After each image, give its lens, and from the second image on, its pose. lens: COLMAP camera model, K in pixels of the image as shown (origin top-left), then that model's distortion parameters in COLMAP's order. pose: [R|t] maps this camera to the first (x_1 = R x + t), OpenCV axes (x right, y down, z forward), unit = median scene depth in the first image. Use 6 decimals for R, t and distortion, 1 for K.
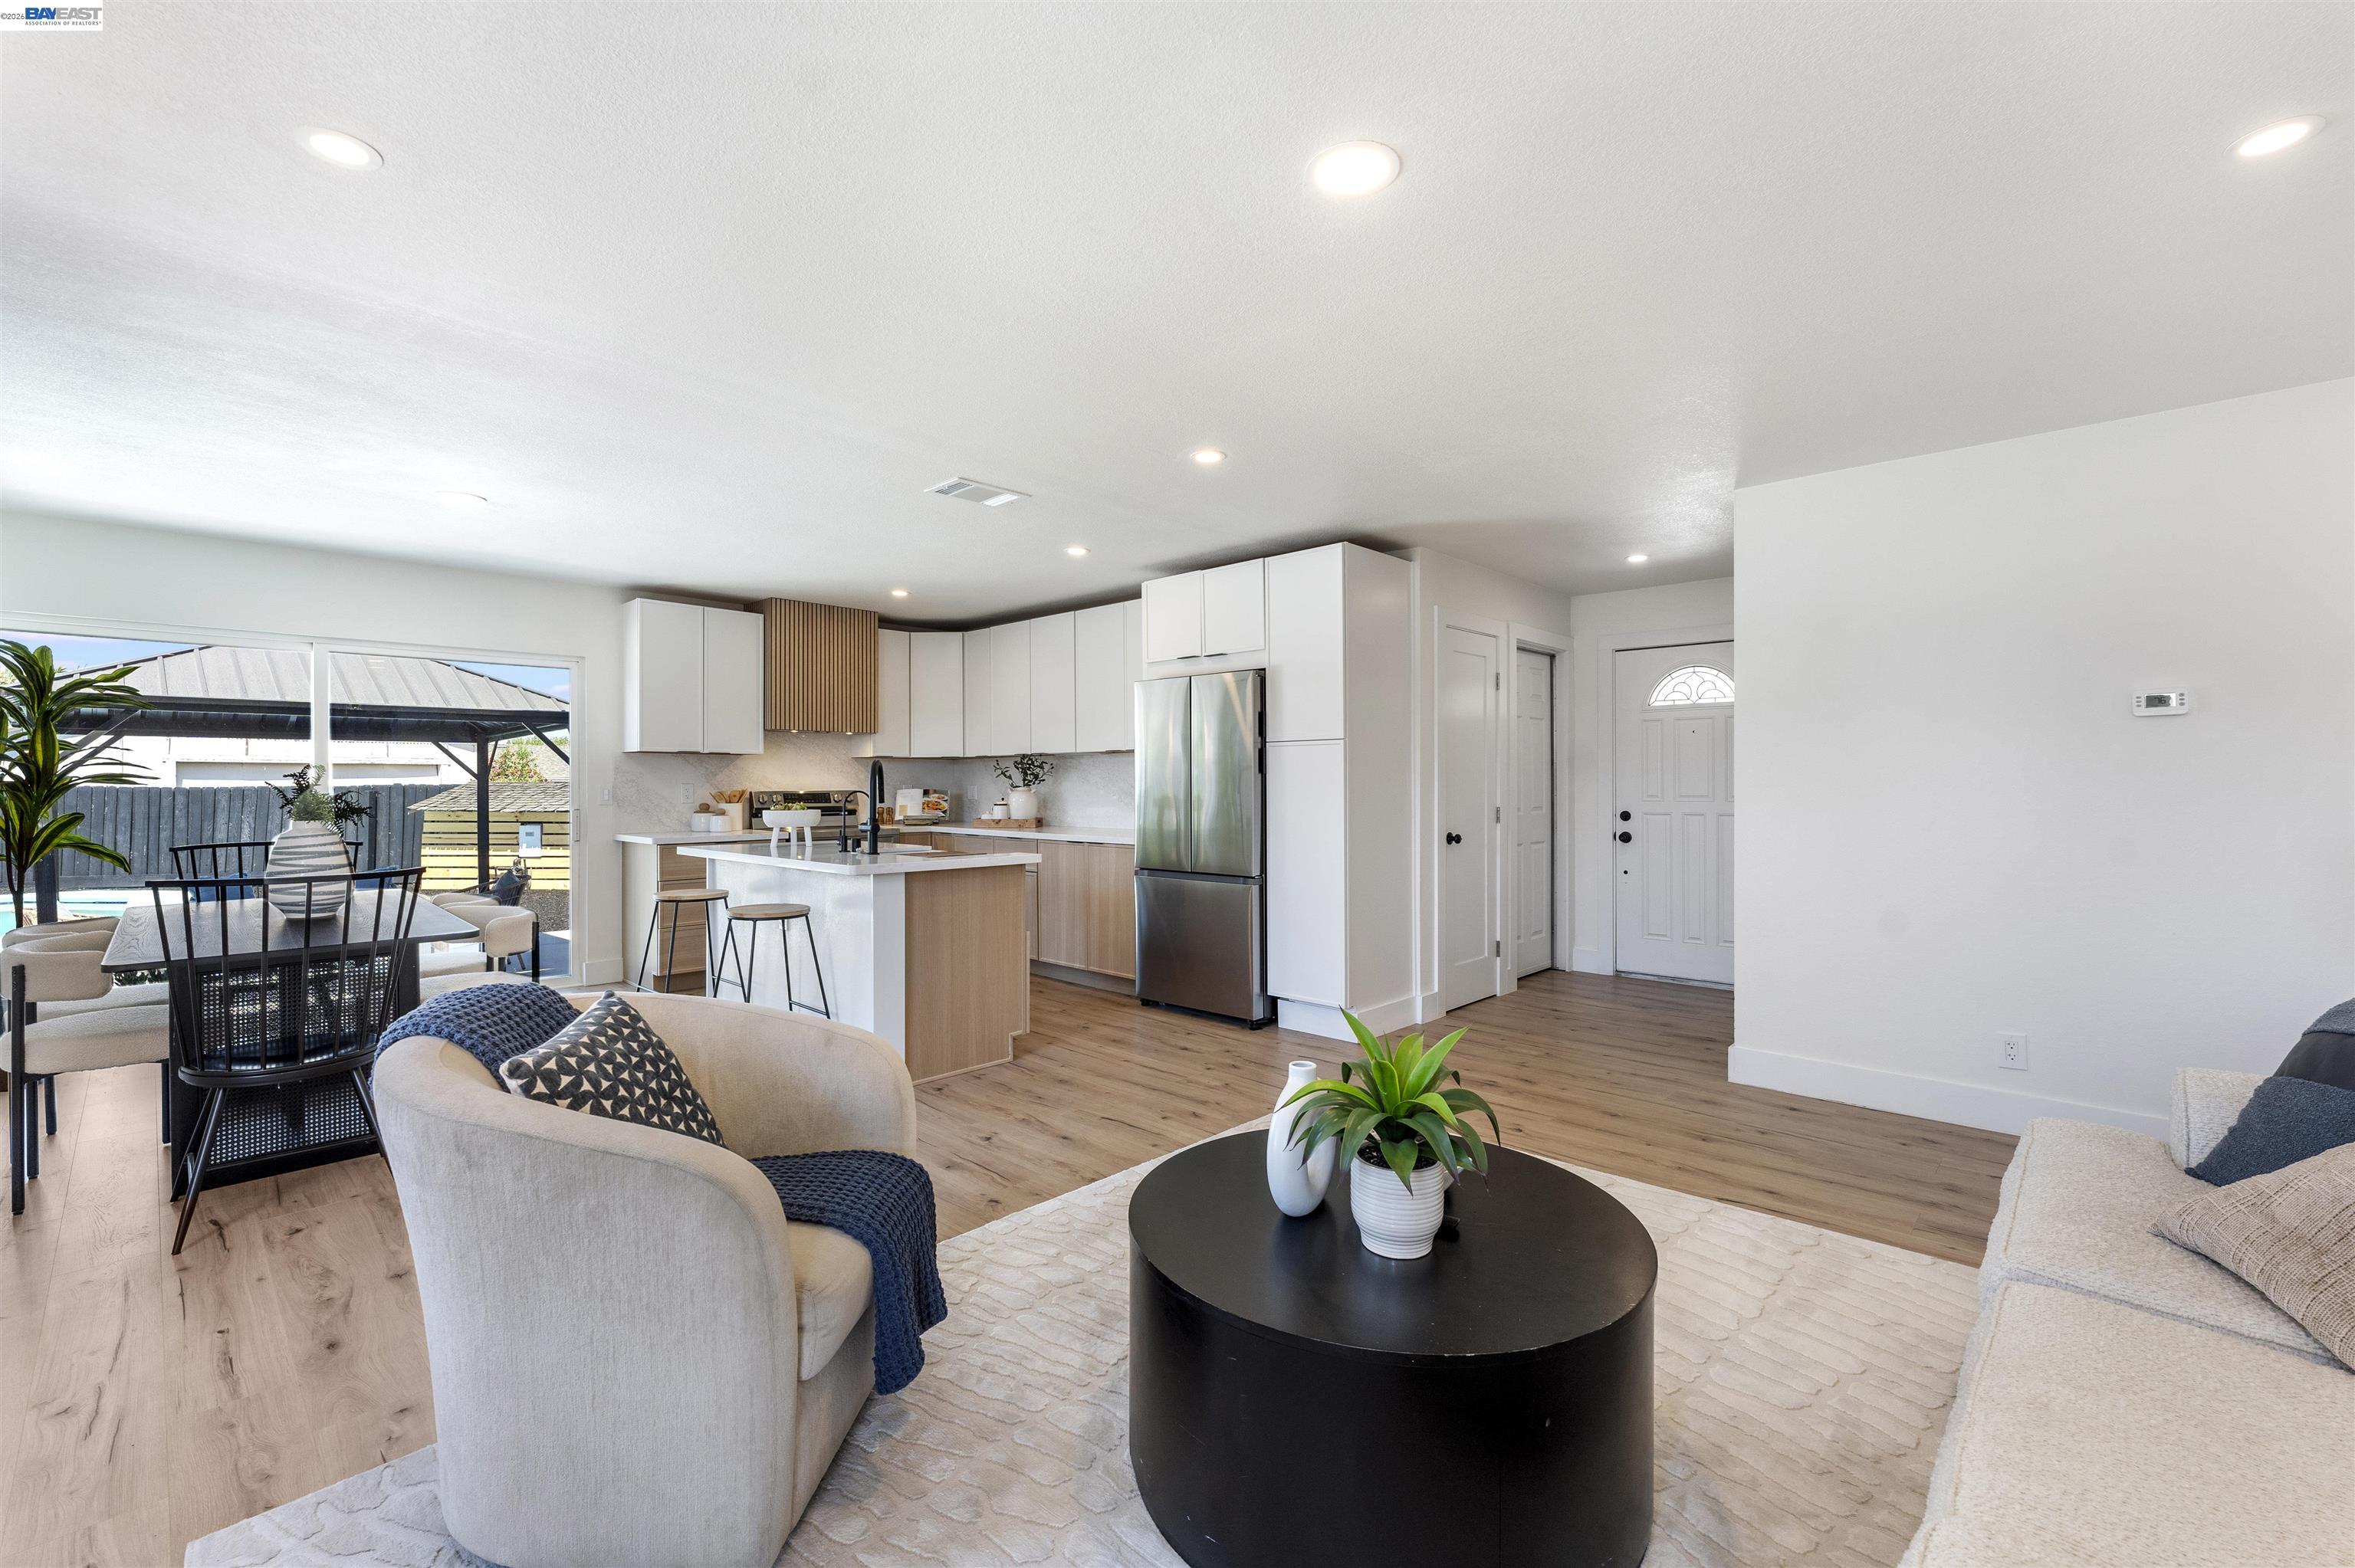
lens RADIAL K [[984.1, 0, 1177.5], [0, 984.1, 784.0], [0, 0, 1]] dist [-0.021285, -0.000068]
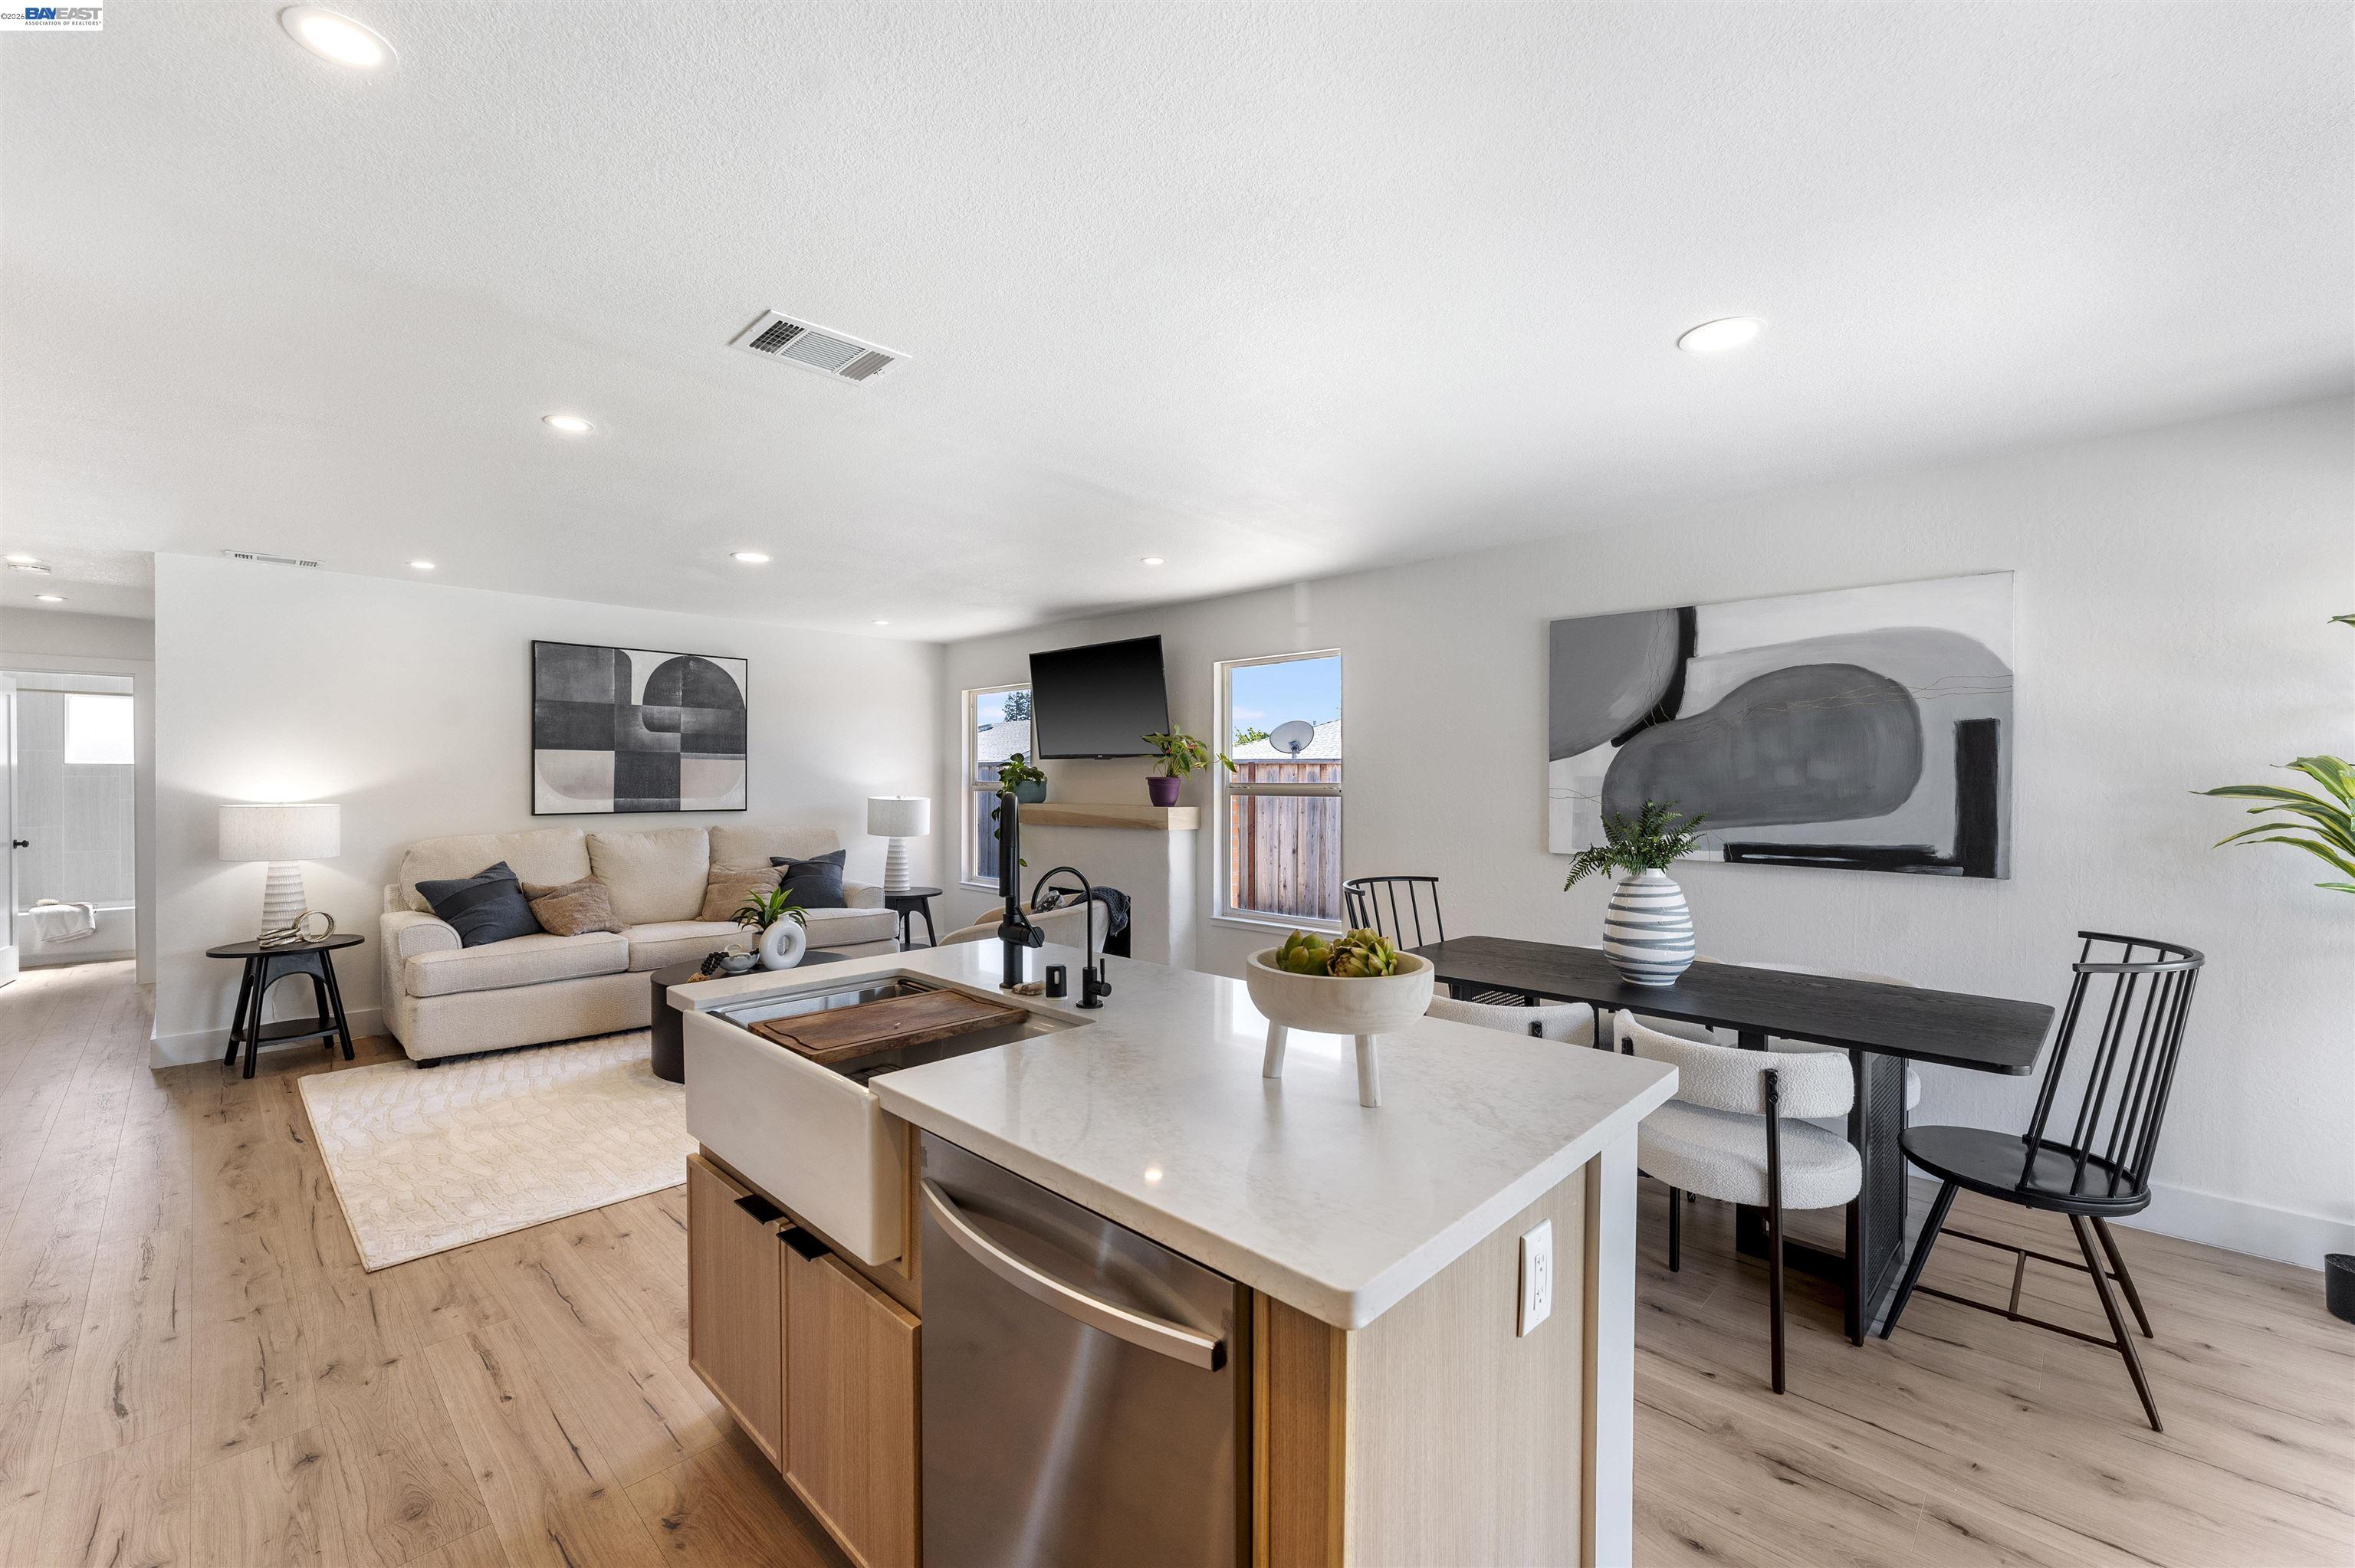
lens RADIAL K [[970.0, 0, 1177.5], [0, 970.0, 784.0], [0, 0, 1]] dist [-0.001728, -0.000152]
pose [[-0.999947, 0.004449, 0.009248, -0.443042], [0.004491, 0.999980, 0.004433, -0.028342], [-0.009228, 0.004475, -0.999947, 1.672998]]
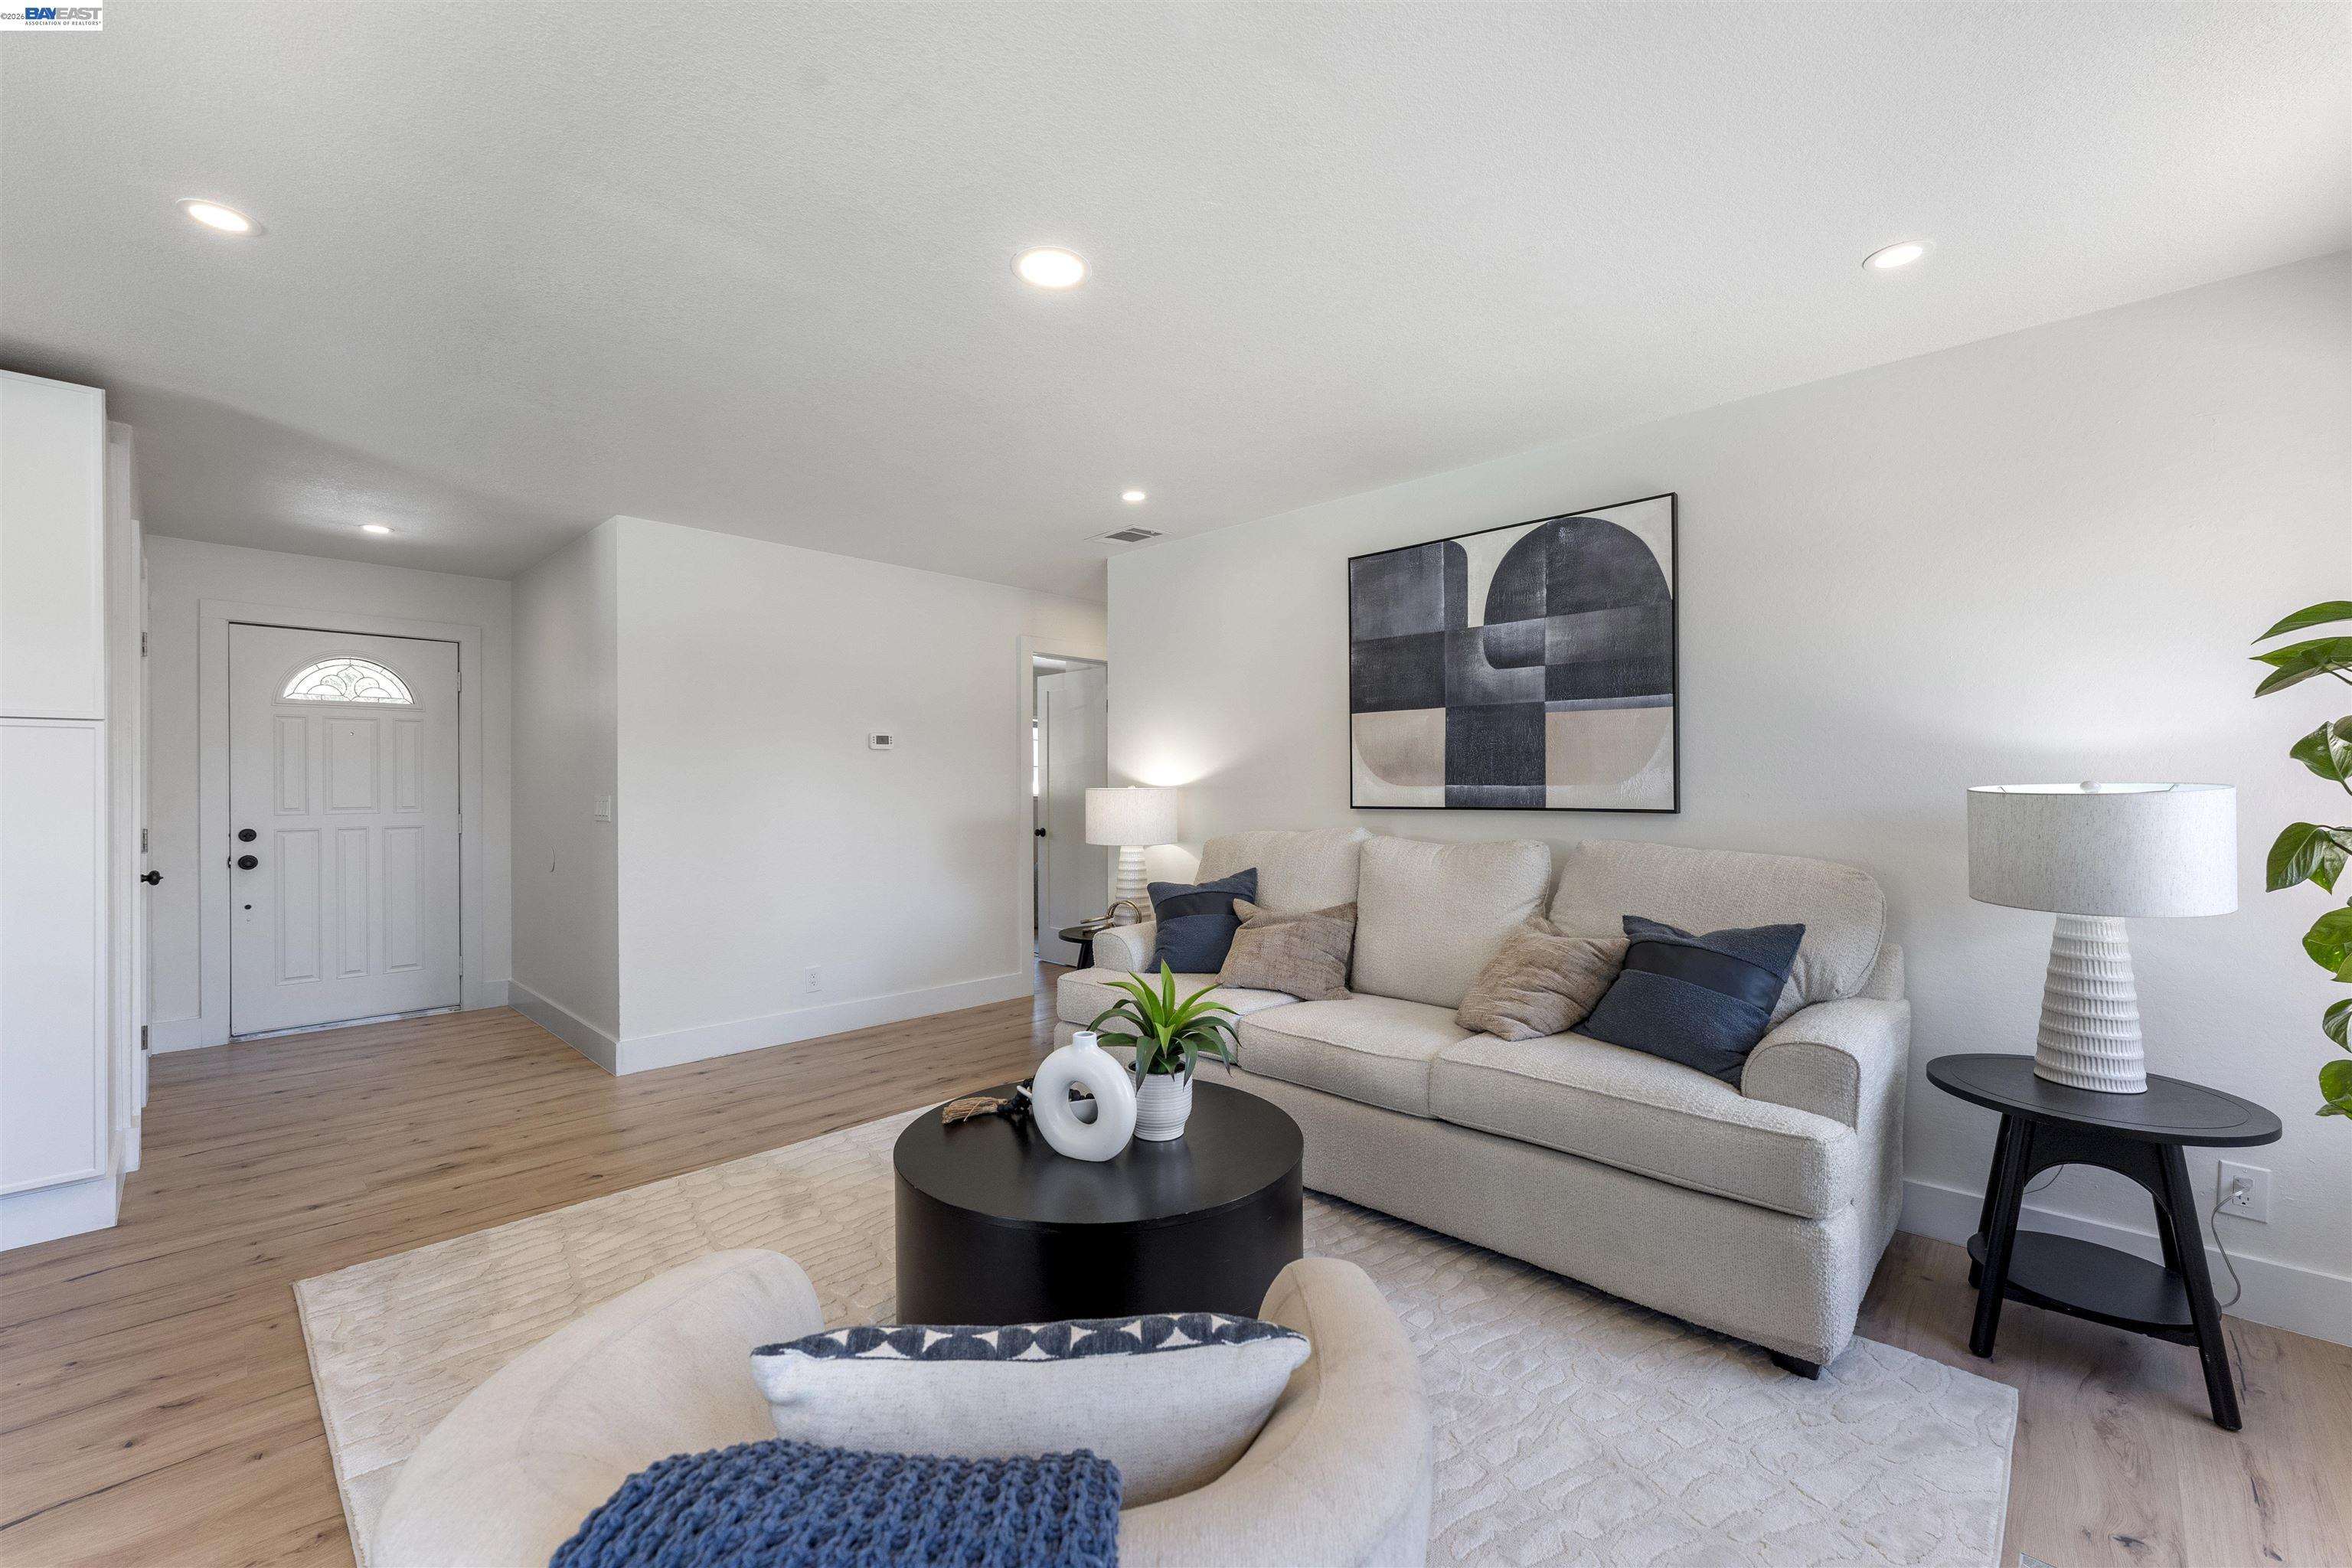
lens RADIAL K [[955.7, 0, 1142.5], [0, 955.7, 784.6], [0, 0, 1]] dist [-0.000438, 0.000033]
pose [[0.020960, 0.005438, 0.999766, -0.472104], [0.005391, 0.999970, -0.005552, 0.000304], [-0.999766, 0.005506, 0.020930, 0.429743]]
